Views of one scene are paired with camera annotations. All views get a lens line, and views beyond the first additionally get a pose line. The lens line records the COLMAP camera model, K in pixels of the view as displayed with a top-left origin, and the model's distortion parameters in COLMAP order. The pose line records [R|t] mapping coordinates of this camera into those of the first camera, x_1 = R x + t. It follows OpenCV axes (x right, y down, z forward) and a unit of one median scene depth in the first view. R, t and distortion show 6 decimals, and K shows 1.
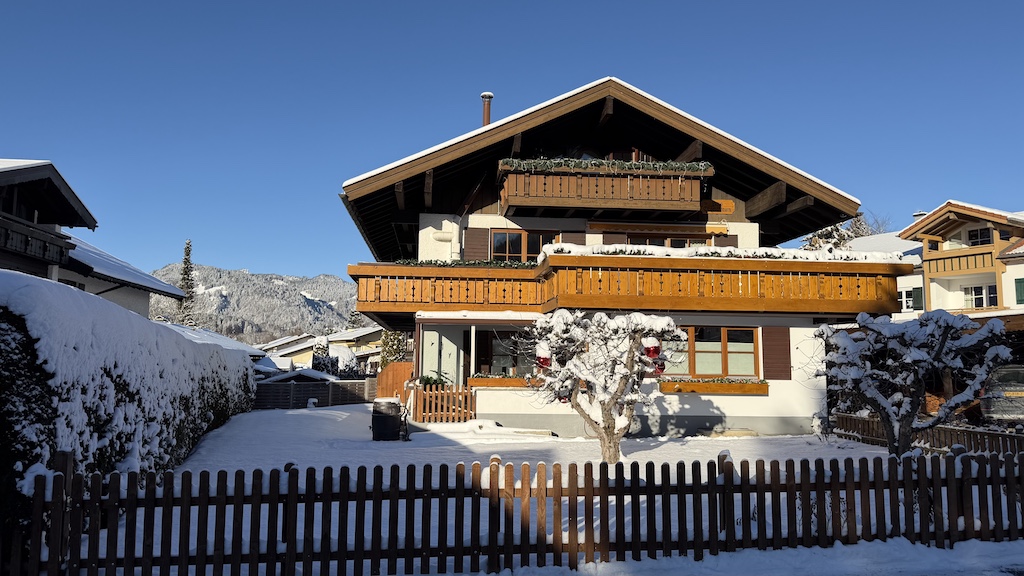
lens RADIAL K [[715.1, 0, 512.2], [0, 715.1, 274.6], [0, 0, 1]] dist [0.072372, -0.004438]
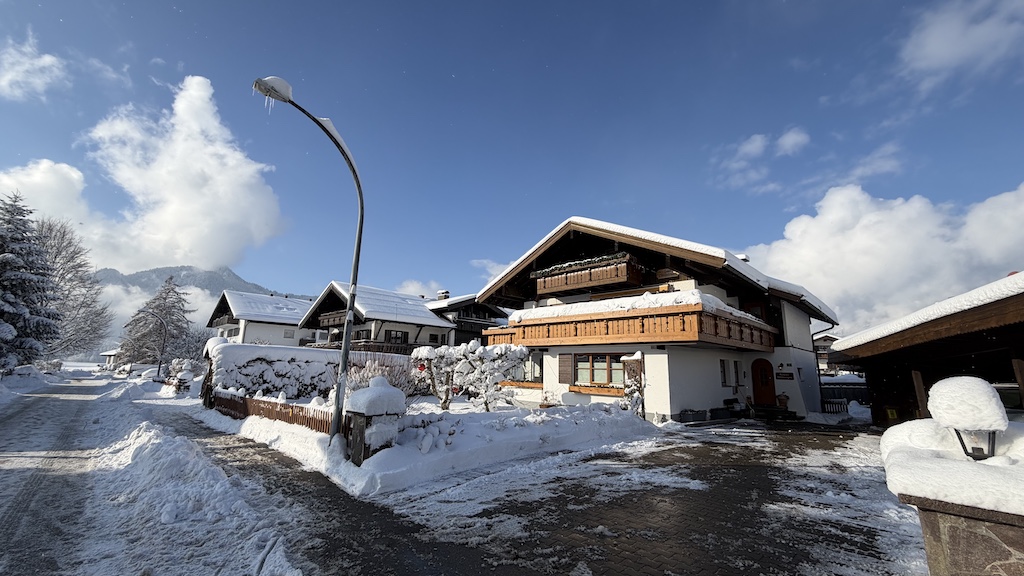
lens RADIAL K [[407.0, 0, 512.0], [0, 407.0, 288.0], [0, 0, 1]] dist [0.000169, 0.000110]
pose [[0.646351, -0.144345, -0.749263, 0.783030], [0.076970, 0.989269, -0.124185, 0.020408], [0.759149, 0.022596, 0.650525, 0.197323]]
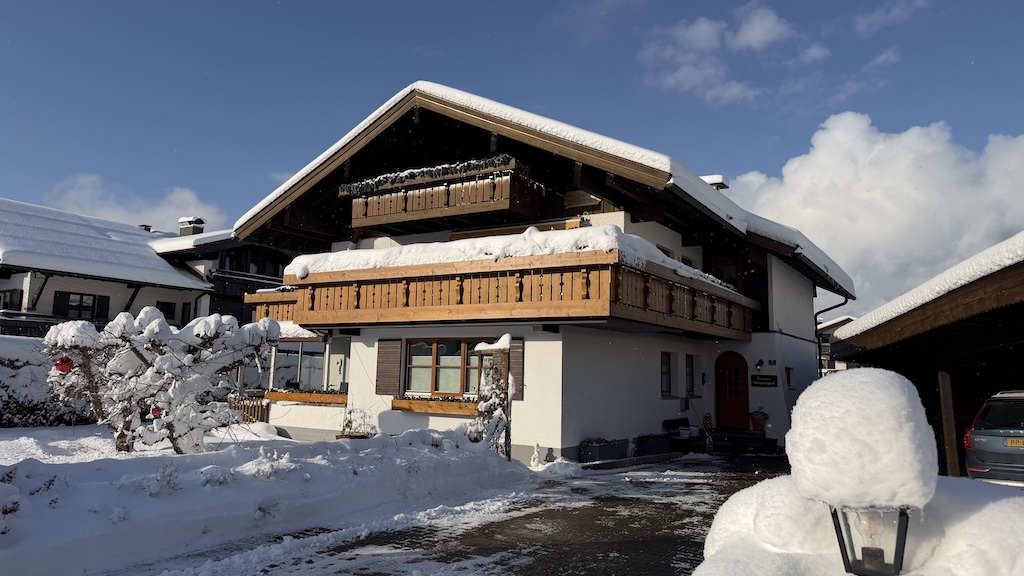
lens RADIAL K [[715.1, 0, 512.2], [0, 715.1, 274.6], [0, 0, 1]] dist [0.072372, -0.004438]
pose [[0.793700, -0.074240, -0.603762, 0.794591], [0.058698, 0.997240, -0.045460, 0.032696], [0.605471, 0.000642, 0.795867, 0.290907]]
